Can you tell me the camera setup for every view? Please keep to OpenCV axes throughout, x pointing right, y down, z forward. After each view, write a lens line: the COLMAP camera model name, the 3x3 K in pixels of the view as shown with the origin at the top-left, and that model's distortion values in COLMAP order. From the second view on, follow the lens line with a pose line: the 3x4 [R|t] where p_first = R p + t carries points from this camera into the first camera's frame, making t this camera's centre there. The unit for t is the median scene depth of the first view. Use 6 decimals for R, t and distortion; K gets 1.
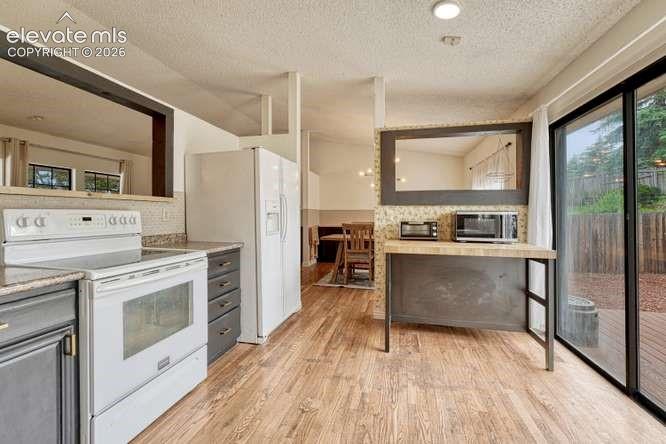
lens RADIAL K [[283.2, 0, 334.6], [0, 283.2, 209.8], [0, 0, 1]] dist [-0.003287, -0.000387]
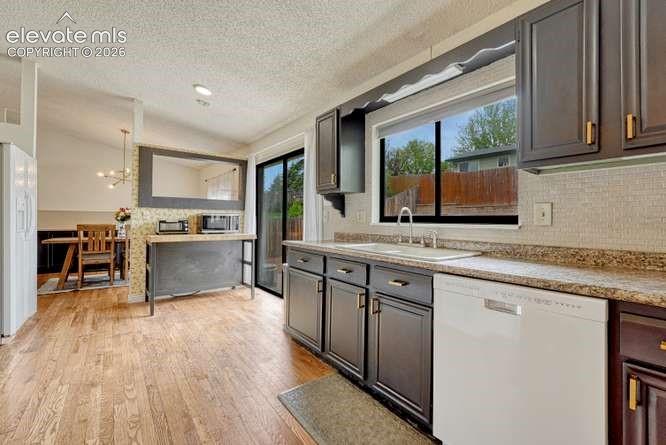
lens RADIAL K [[275.6, 0, 333.5], [0, 275.6, 214.2], [0, 0, 1]] dist [-0.018721, 0.000015]
pose [[0.616484, 0.017459, 0.787174, -0.270553], [-0.015957, 0.999826, -0.009679, 0.013221], [-0.787206, -0.006594, 0.616655, -0.417936]]
